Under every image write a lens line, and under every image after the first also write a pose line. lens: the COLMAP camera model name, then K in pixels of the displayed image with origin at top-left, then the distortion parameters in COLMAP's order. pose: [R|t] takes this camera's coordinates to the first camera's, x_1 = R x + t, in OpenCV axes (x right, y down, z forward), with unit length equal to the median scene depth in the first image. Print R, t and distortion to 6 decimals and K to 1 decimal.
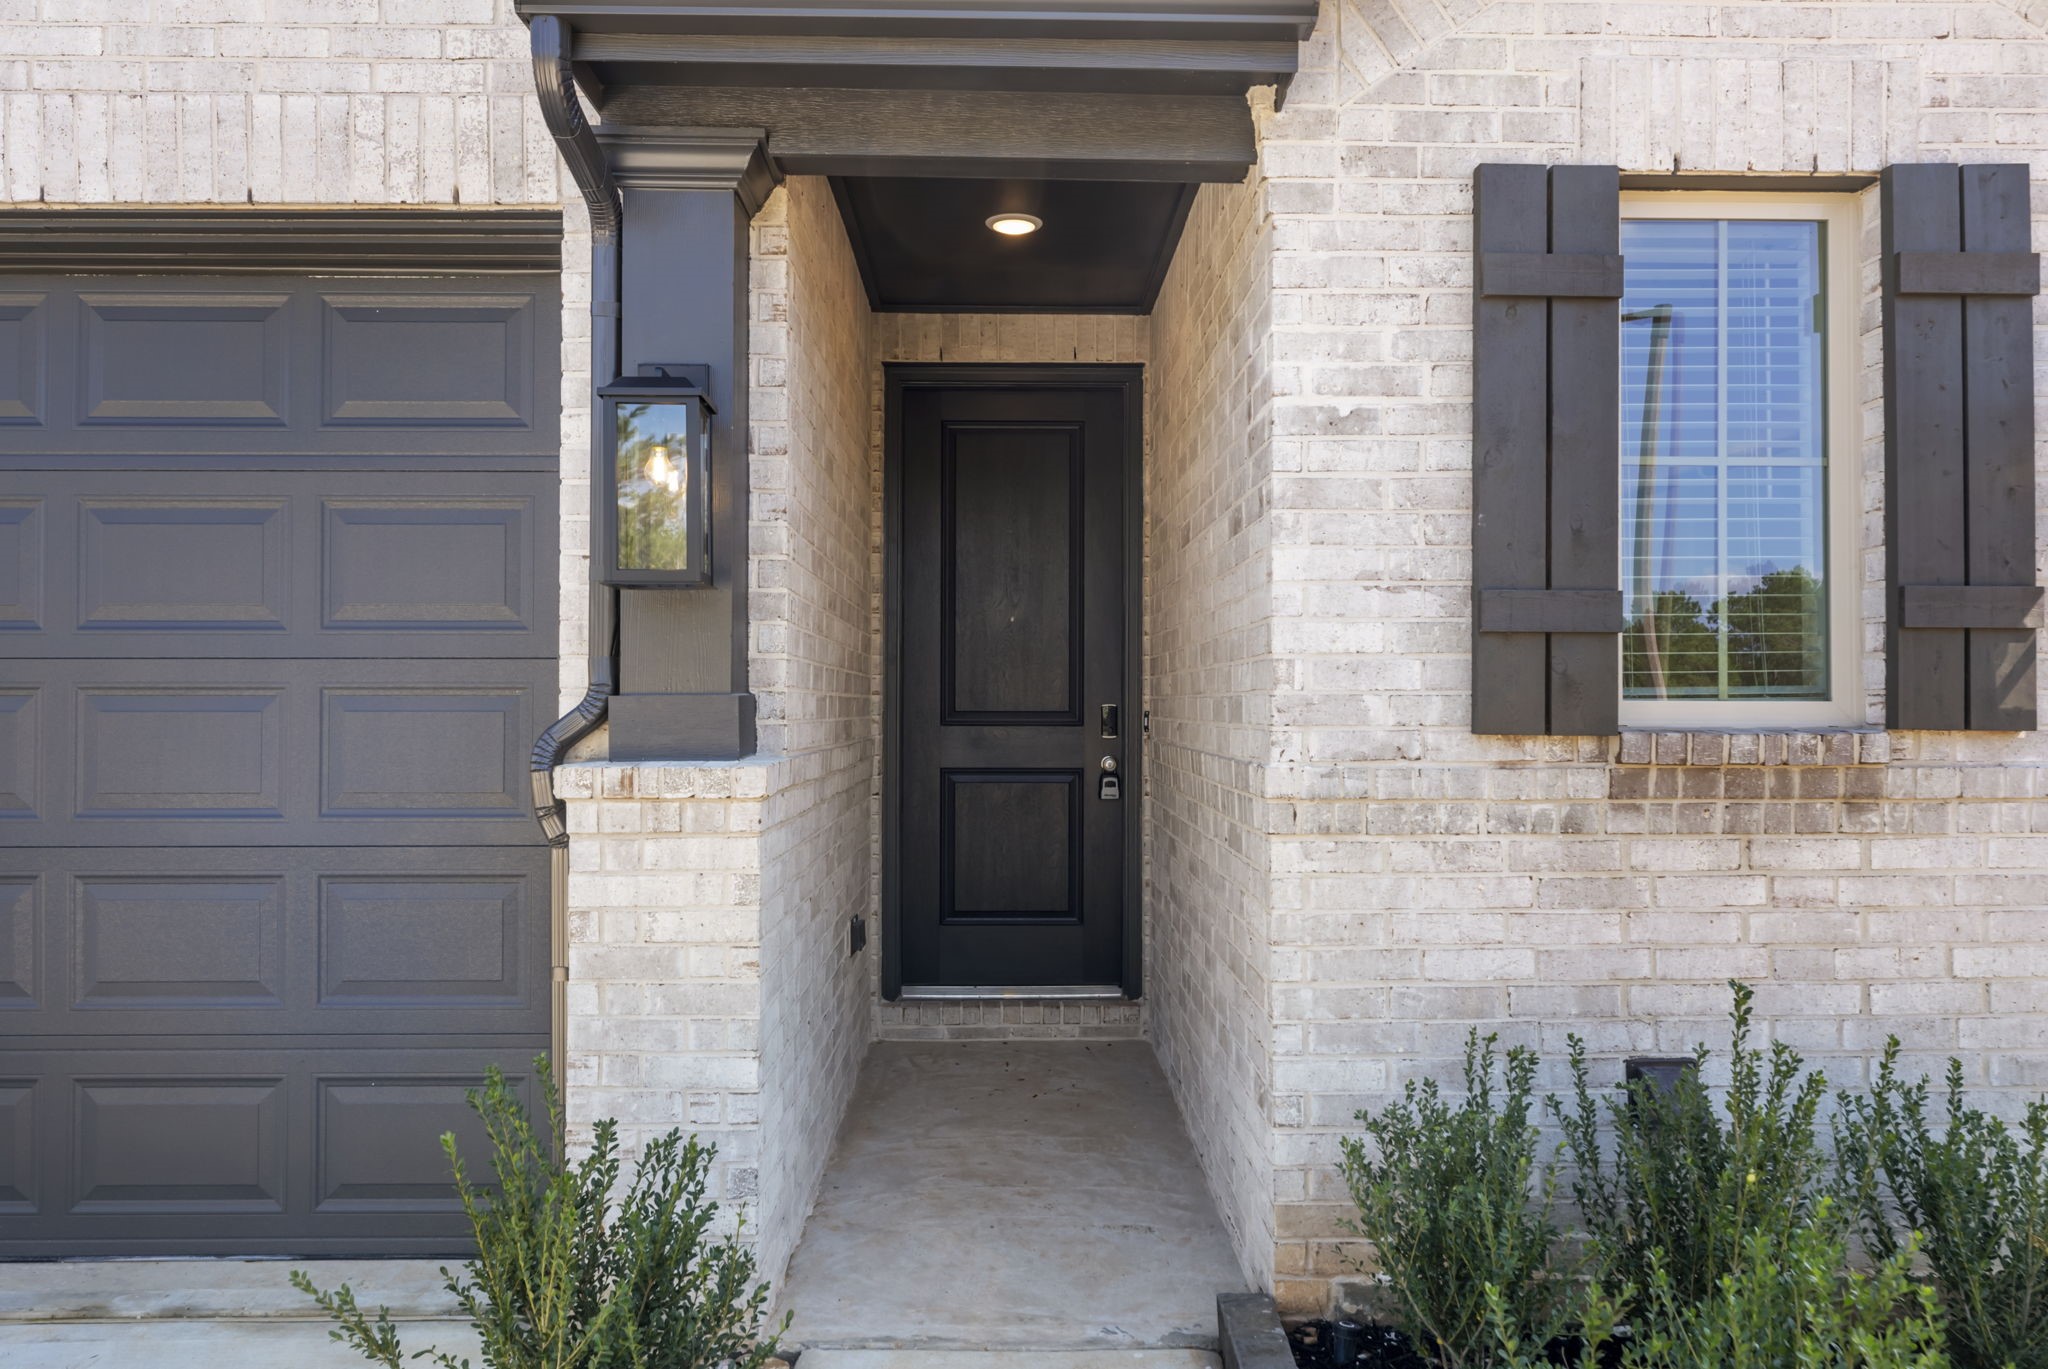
lens RADIAL K [[1370.5, 0, 1024.0], [0, 1370.5, 684.5], [0, 0, 1]] dist [0.000601, -0.000567]
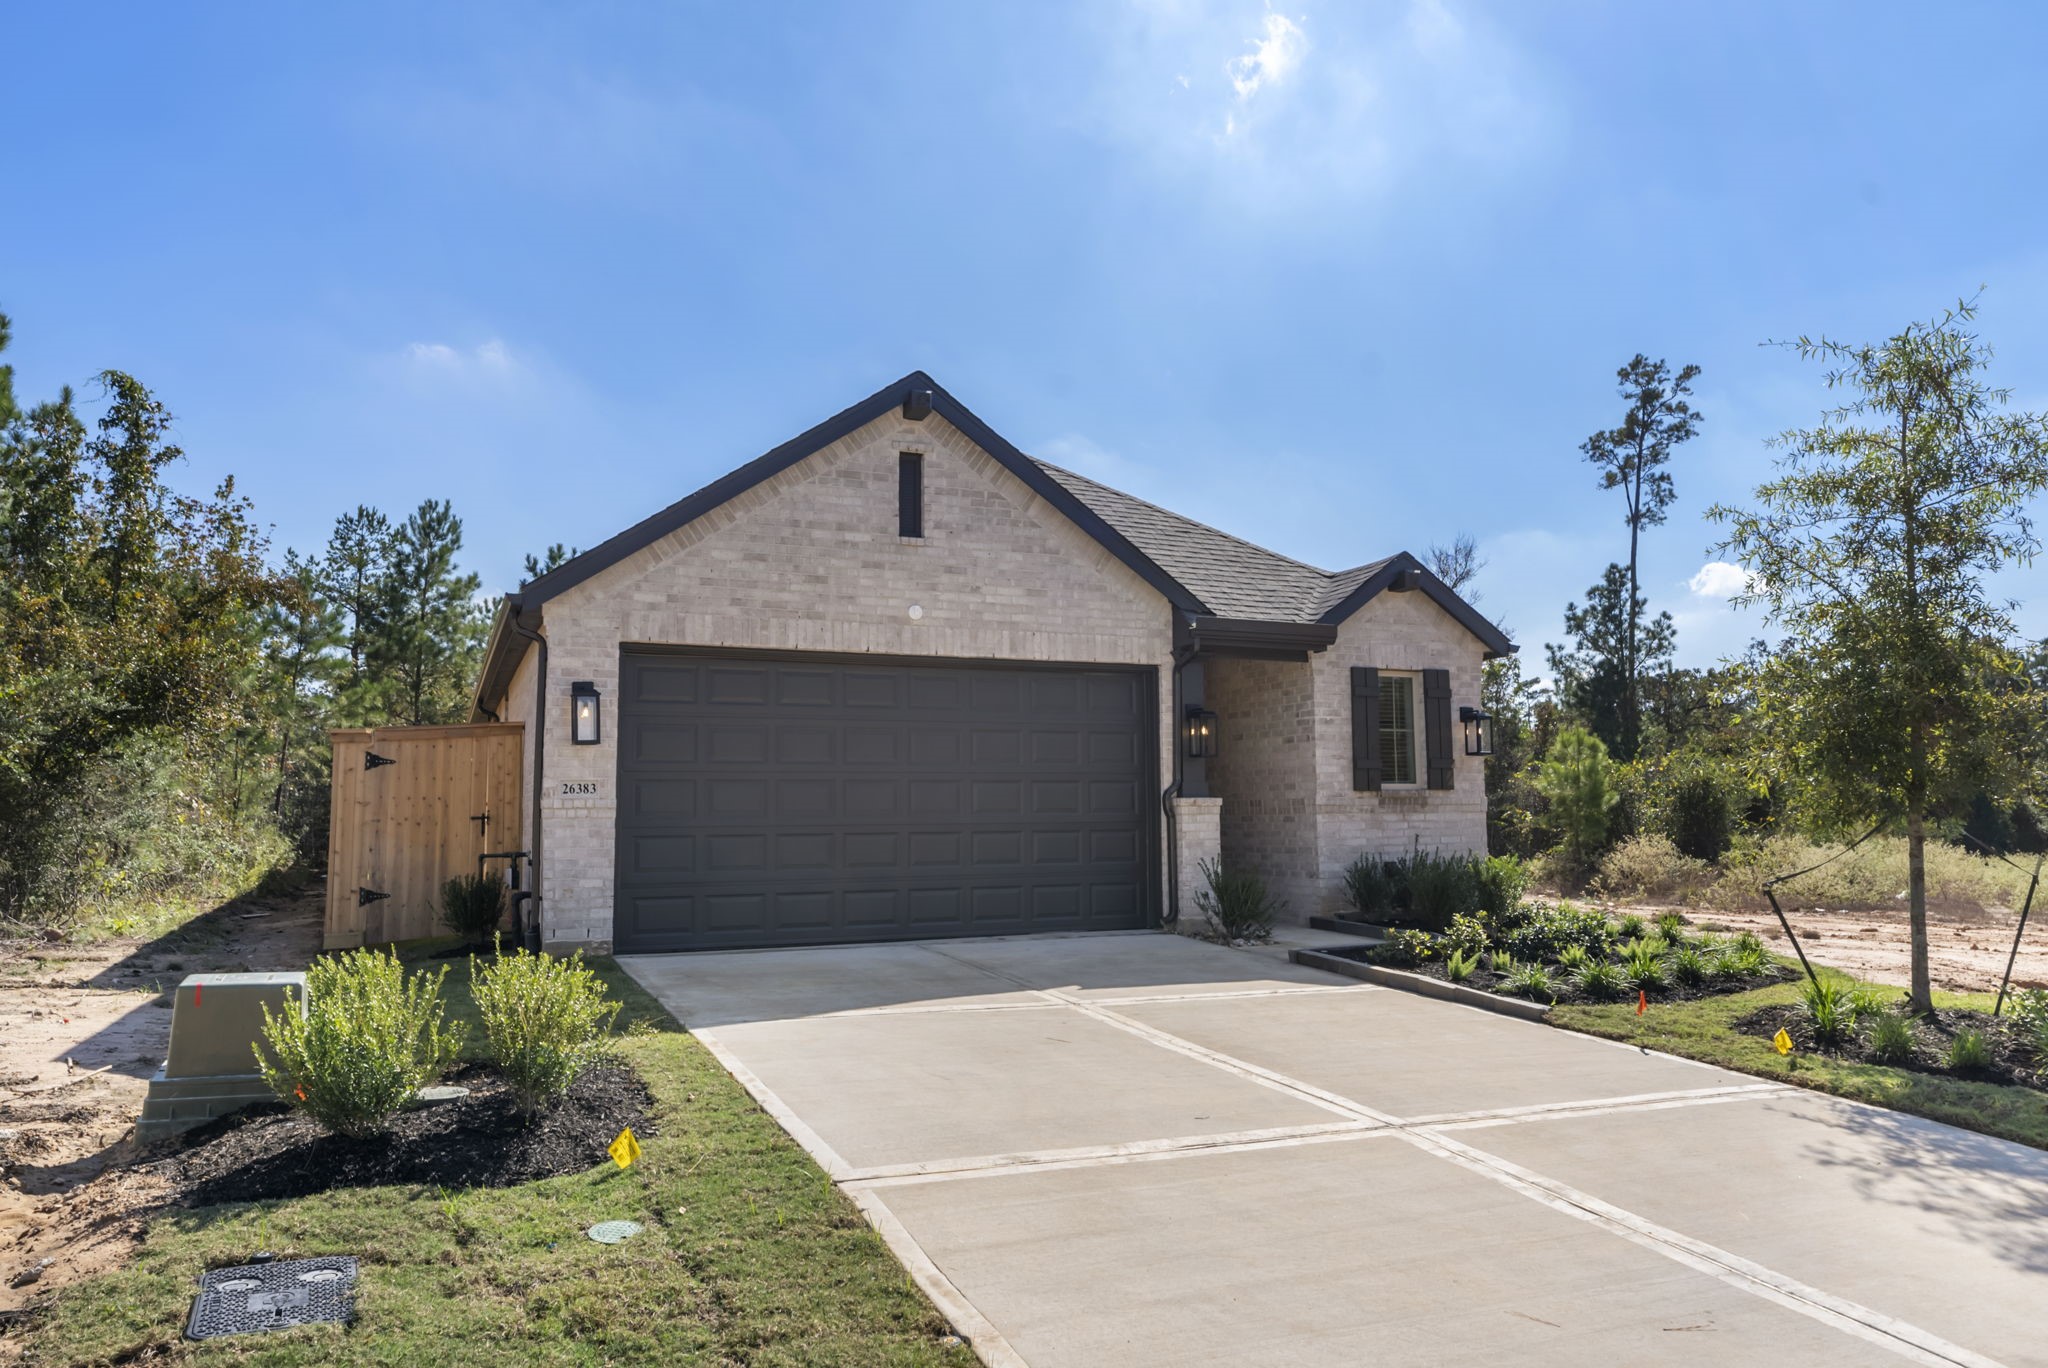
lens RADIAL K [[1370.5, 0, 1024.0], [0, 1370.5, 684.0], [0, 0, 1]] dist [0.000601, -0.000567]
pose [[0.925520, 0.027602, 0.377691, -2.405590], [0.004802, 0.996405, -0.084585, 0.062222], [-0.378668, 0.080099, 0.922060, -2.798444]]
